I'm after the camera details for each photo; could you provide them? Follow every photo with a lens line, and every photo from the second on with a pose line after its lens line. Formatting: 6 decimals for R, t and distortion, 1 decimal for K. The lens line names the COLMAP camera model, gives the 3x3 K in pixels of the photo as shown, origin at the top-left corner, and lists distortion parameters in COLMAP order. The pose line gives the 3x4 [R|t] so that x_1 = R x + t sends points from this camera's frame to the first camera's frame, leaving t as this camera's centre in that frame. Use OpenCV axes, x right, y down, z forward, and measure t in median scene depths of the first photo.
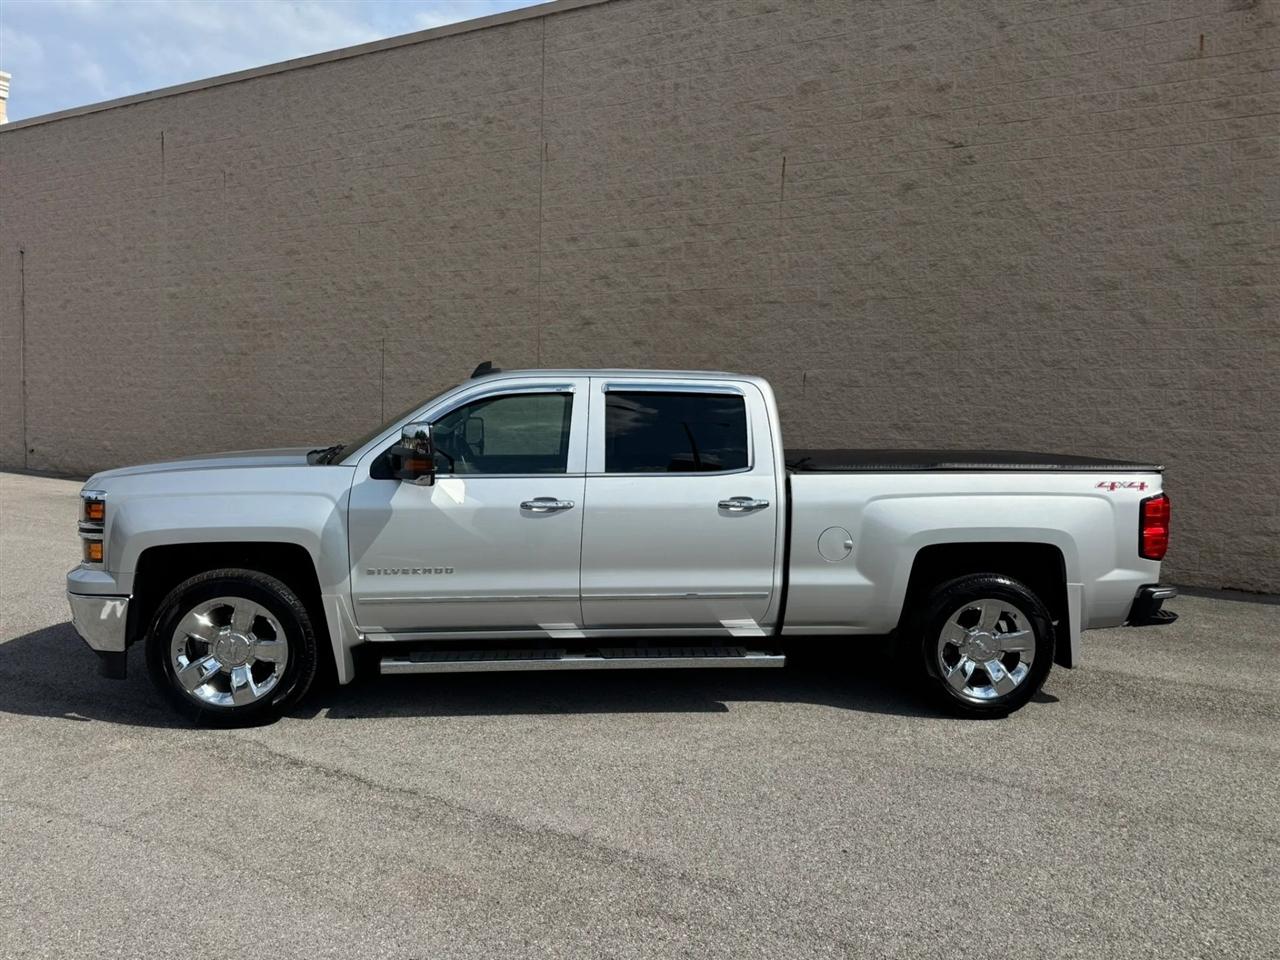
lens RADIAL K [[914.1, 0, 651.9], [0, 914.1, 489.3], [0, 0, 1]] dist [0.025386, -0.027448]
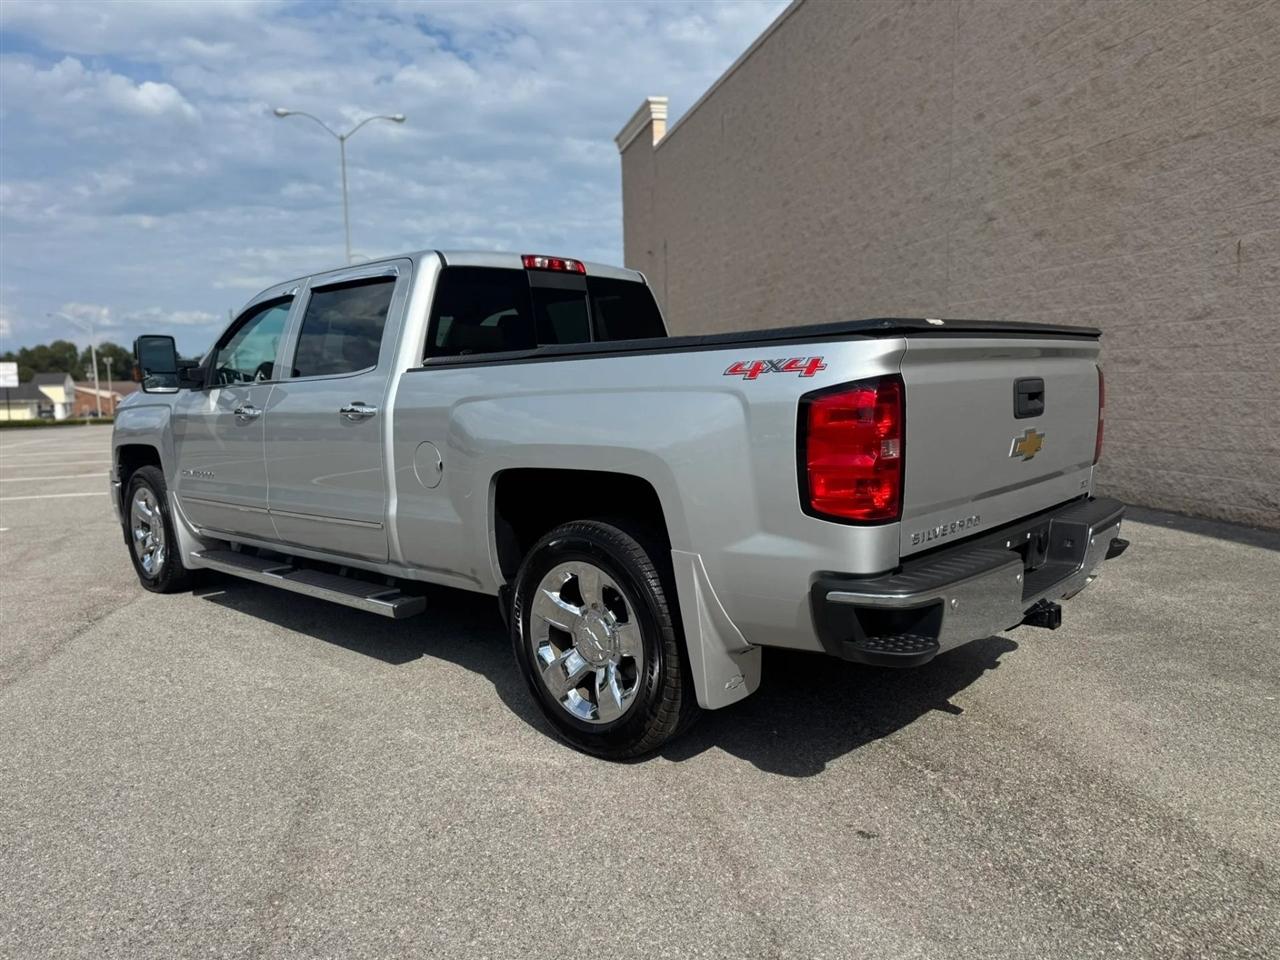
lens RADIAL K [[914.1, 0, 629.7], [0, 914.1, 476.5], [0, 0, 1]] dist [0.025386, -0.027448]
pose [[0.645411, 0.040014, -0.762786, 0.706792], [-0.018985, 0.999159, 0.036351, 0.032231], [0.763599, -0.008980, 0.645628, 0.518990]]
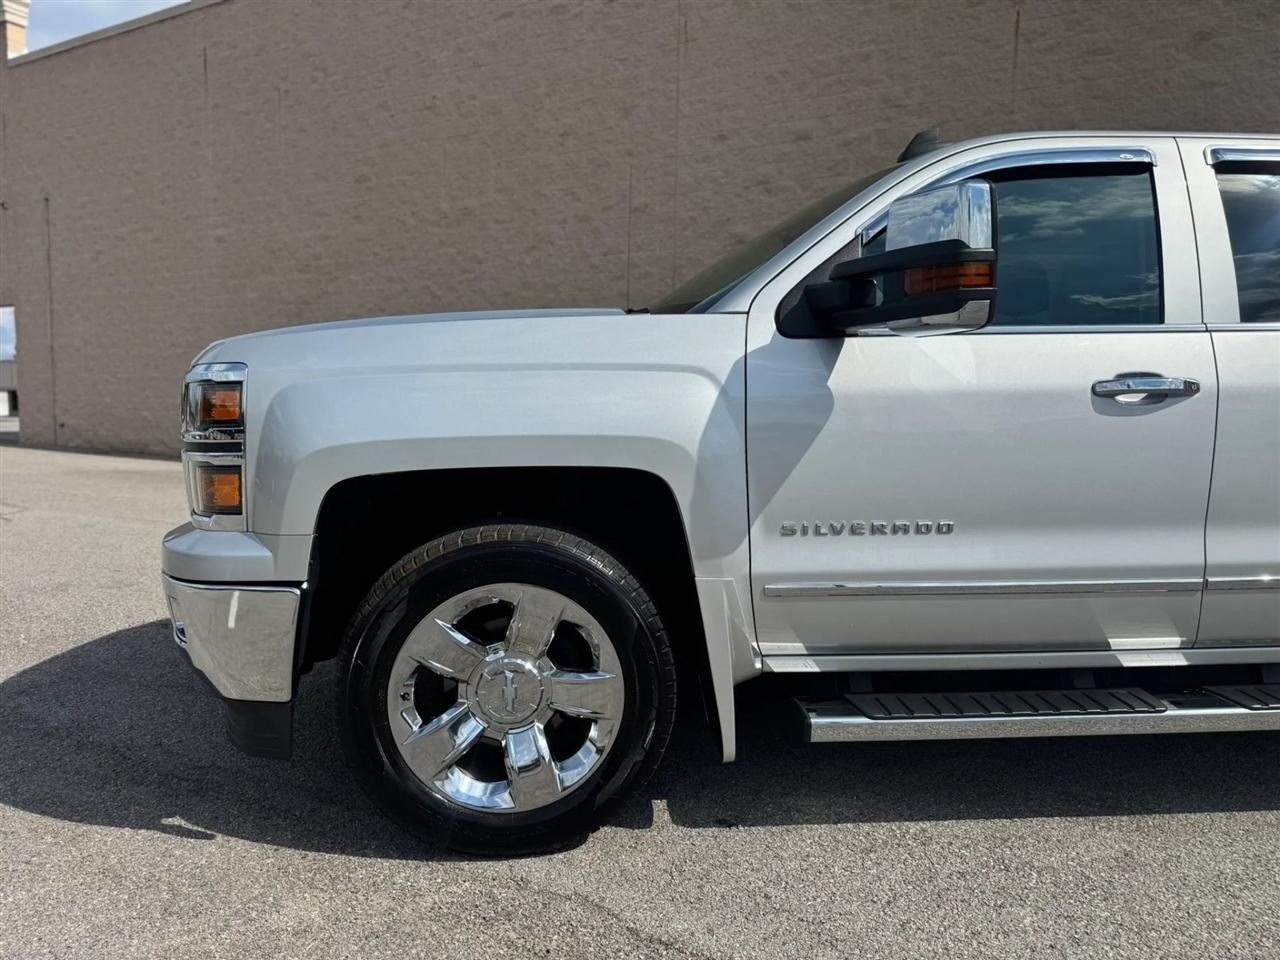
lens RADIAL K [[914.1, 0, 646.4], [0, 914.1, 491.0], [0, 0, 1]] dist [0.025386, -0.027448]
pose [[0.999626, -0.010911, -0.025085, -0.281479], [0.011283, 0.999828, 0.014744, 0.047271], [0.024920, -0.015021, 0.999577, 0.397872]]
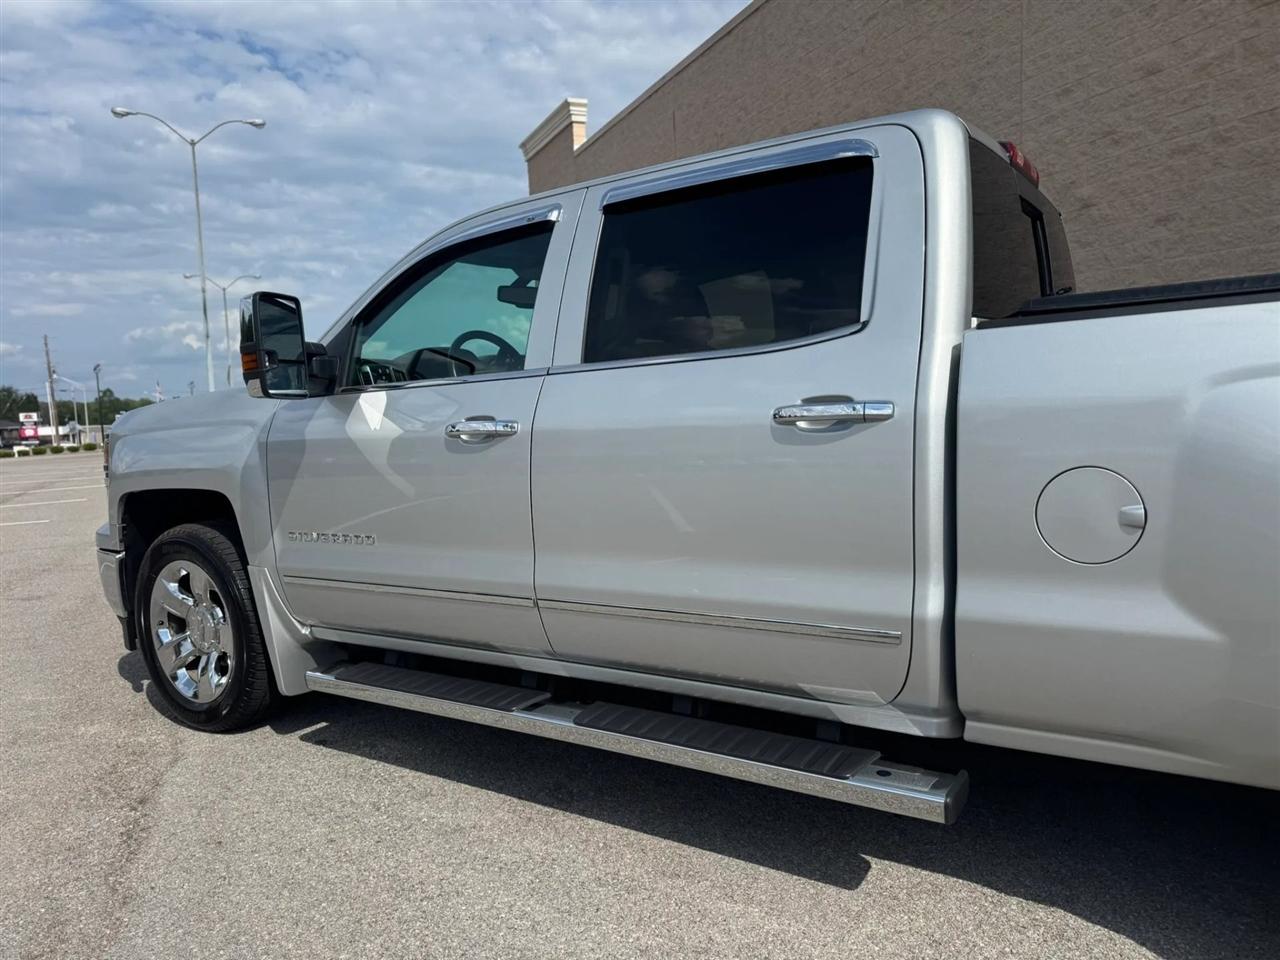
lens RADIAL K [[914.1, 0, 620.0], [0, 914.1, 477.7], [0, 0, 1]] dist [0.025386, -0.027448]
pose [[0.758424, -0.000990, -0.651760, 0.240286], [0.007609, 0.999944, 0.007336, 0.033355], [0.651717, -0.010523, 0.758390, 0.489296]]
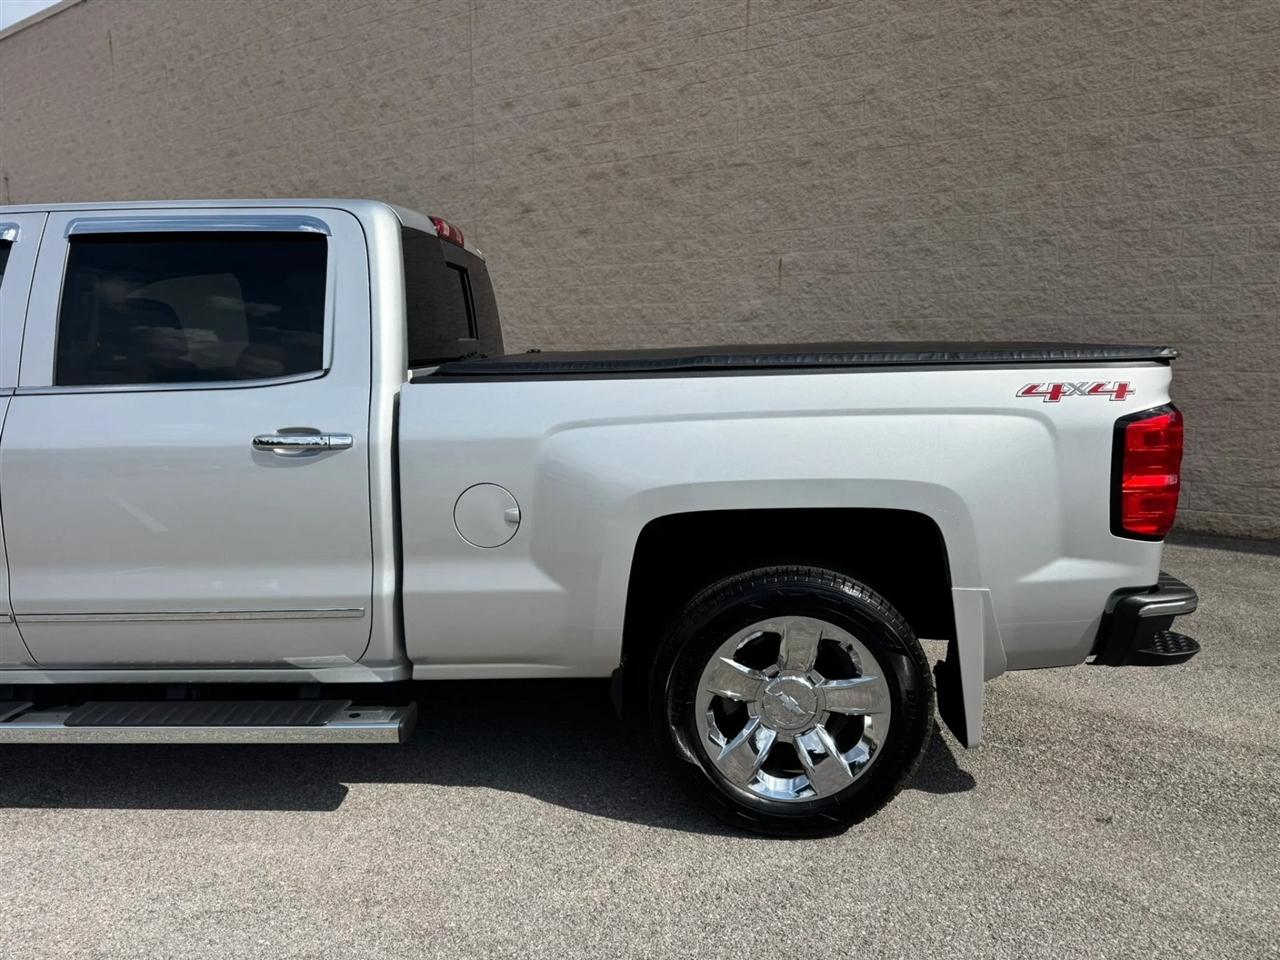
lens RADIAL K [[914.1, 0, 637.7], [0, 914.1, 488.8], [0, 0, 1]] dist [0.025386, -0.027448]
pose [[0.989585, -0.007800, -0.143741, 0.293058], [0.019039, 0.996851, 0.076981, 0.005035], [0.142688, -0.078916, 0.986617, 0.399888]]
